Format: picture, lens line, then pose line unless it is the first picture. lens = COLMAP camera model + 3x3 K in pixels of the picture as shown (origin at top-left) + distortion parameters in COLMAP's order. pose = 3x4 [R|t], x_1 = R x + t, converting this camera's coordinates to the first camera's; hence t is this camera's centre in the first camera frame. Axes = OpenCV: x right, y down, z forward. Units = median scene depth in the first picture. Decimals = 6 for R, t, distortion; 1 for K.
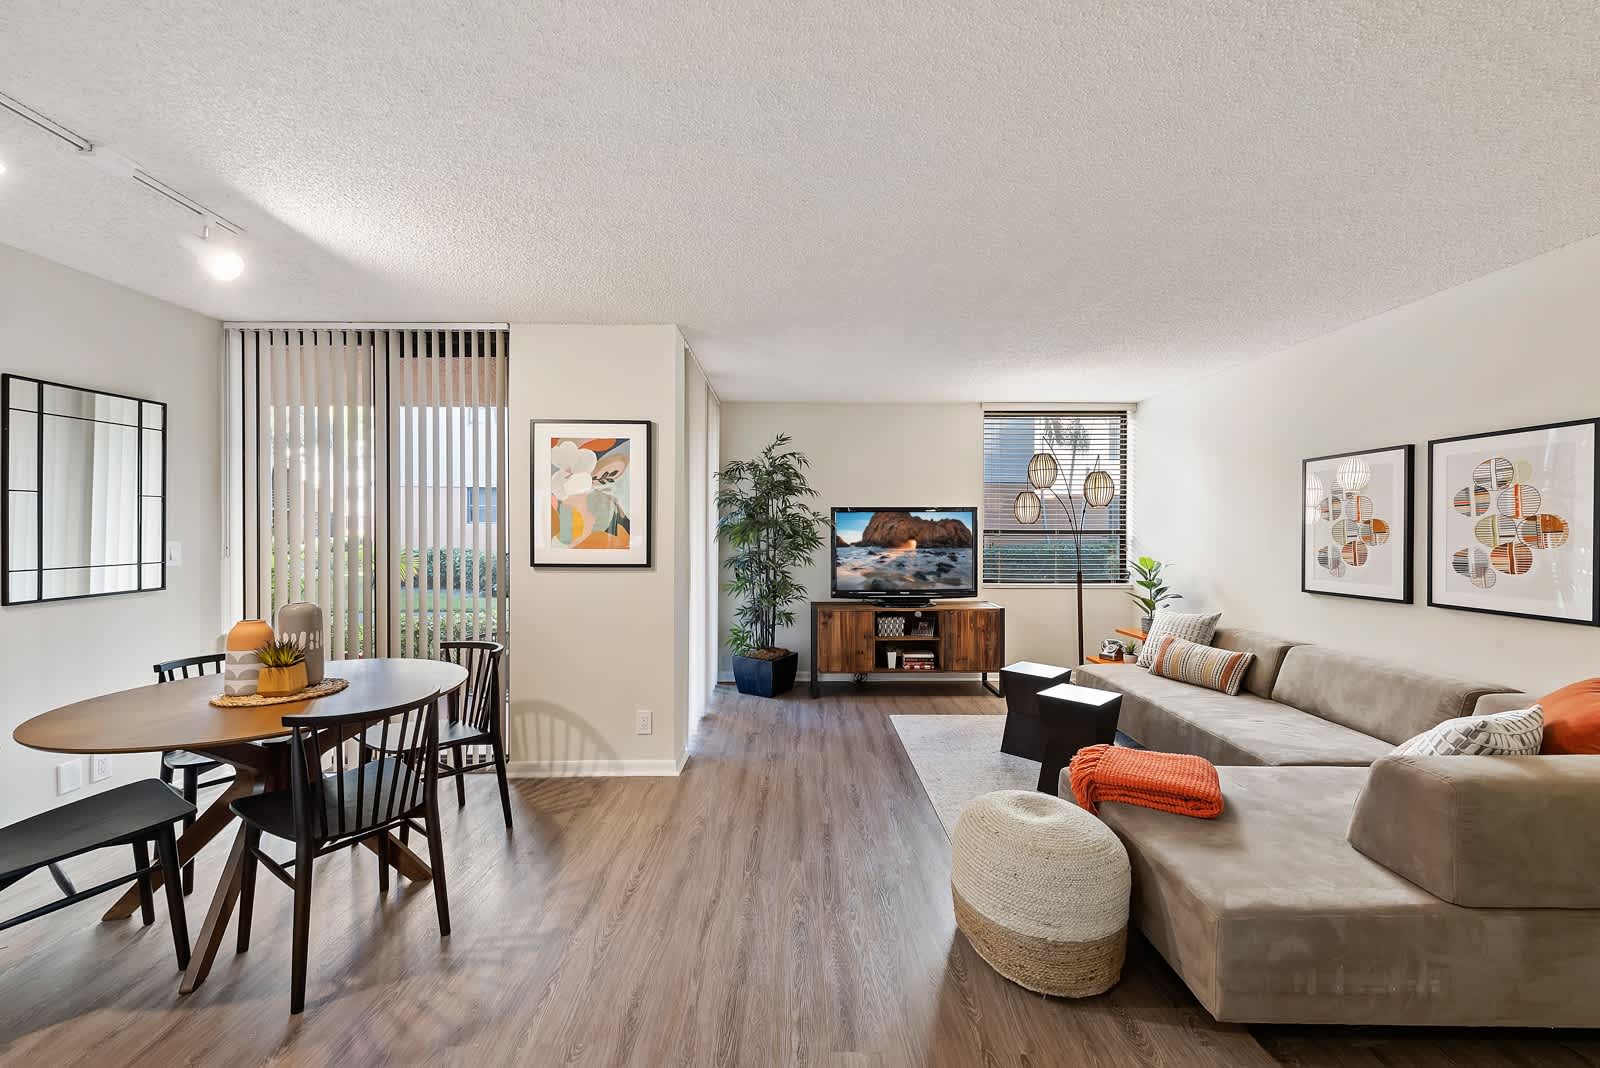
lens RADIAL K [[638.1, 0, 793.8], [0, 638.1, 528.7], [0, 0, 1]] dist [0.019384, -0.006533]
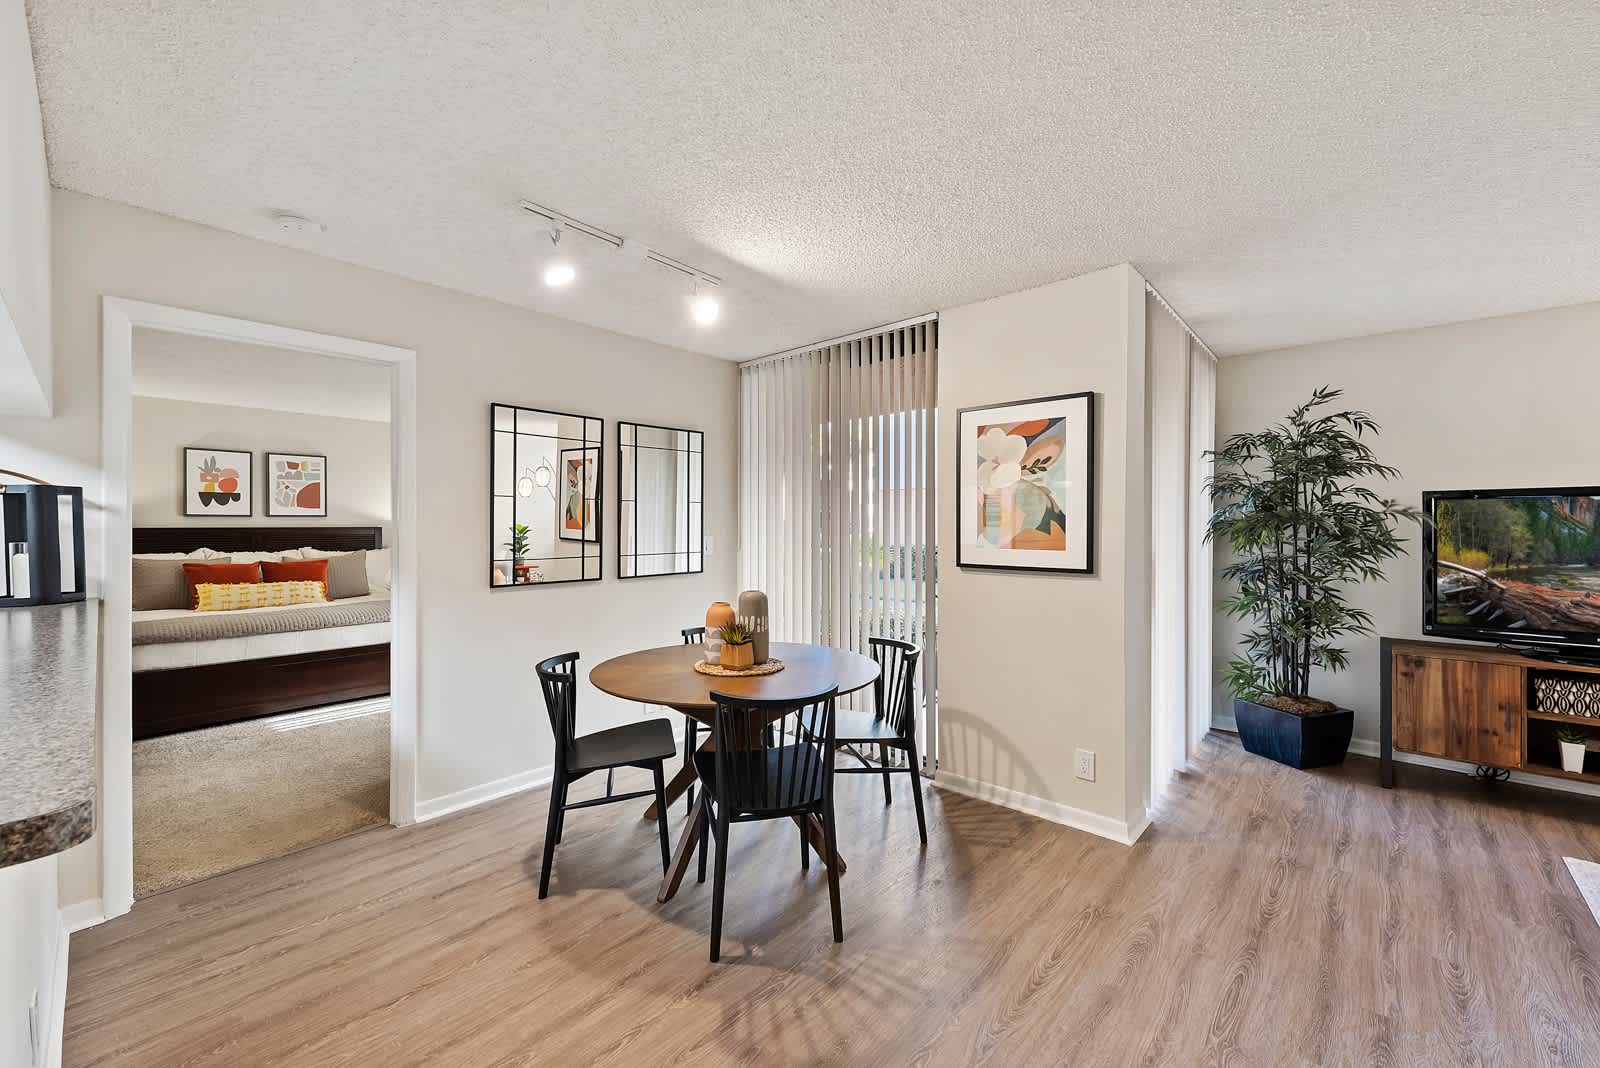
lens RADIAL K [[638.1, 0, 793.8], [0, 638.1, 528.7], [0, 0, 1]] dist [0.019384, -0.006533]
pose [[0.737671, 0.000350, -0.675160, 0.042978], [0.001374, 0.999997, 0.002019, 0.001598], [0.675159, -0.002417, 0.737668, 0.151573]]
